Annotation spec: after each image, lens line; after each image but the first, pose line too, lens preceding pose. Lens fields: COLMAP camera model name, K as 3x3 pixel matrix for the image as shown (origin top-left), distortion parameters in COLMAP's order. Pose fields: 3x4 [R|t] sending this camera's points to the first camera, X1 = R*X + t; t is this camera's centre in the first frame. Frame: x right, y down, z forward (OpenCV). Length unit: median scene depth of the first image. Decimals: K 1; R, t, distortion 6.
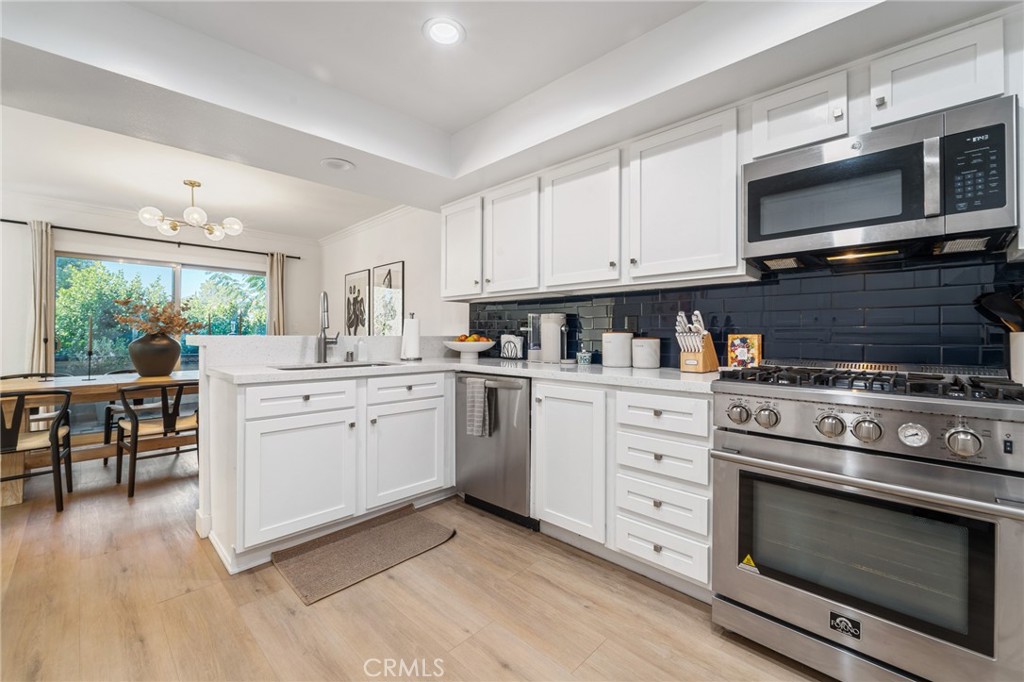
lens RADIAL K [[417.0, 0, 507.2], [0, 417.0, 333.7], [0, 0, 1]] dist [0.002474, -0.001503]
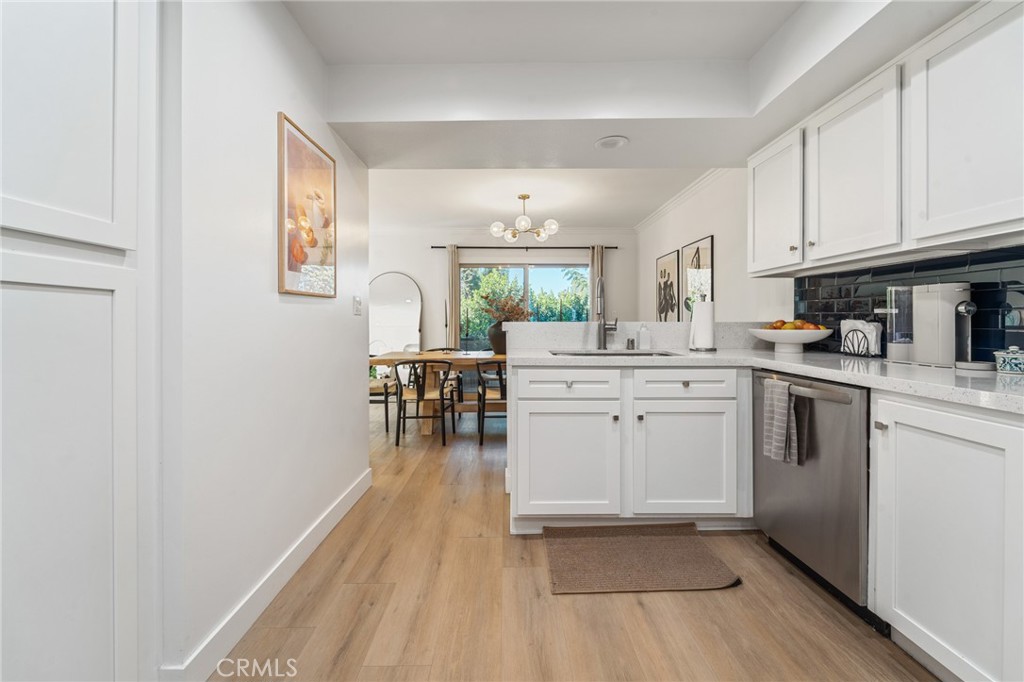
lens RADIAL K [[417.0, 0, 514.3], [0, 417.0, 322.7], [0, 0, 1]] dist [0.002474, -0.001503]
pose [[0.713287, -0.001566, -0.700871, 0.097969], [0.006097, 0.999974, 0.003970, 0.001532], [0.700846, -0.007105, 0.713277, 0.150232]]
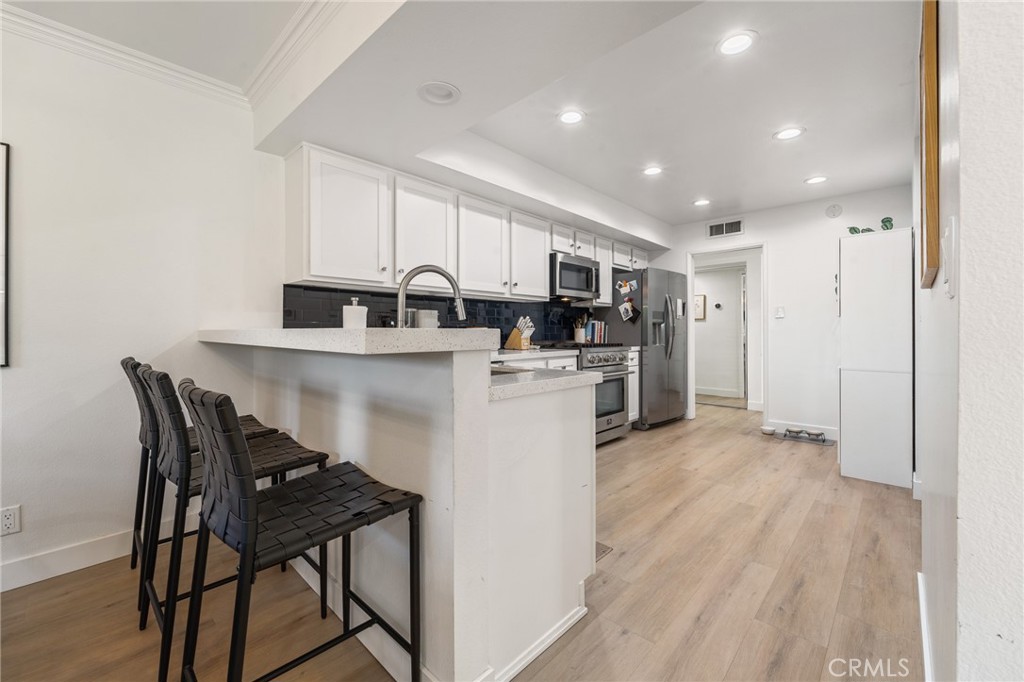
lens RADIAL K [[417.0, 0, 514.1], [0, 417.0, 331.8], [0, 0, 1]] dist [0.002474, -0.001503]
pose [[-0.026505, -0.002547, 0.999645, -1.086591], [-0.003813, 0.999990, 0.002447, 0.007774], [-0.999641, -0.003747, -0.026514, 0.849616]]
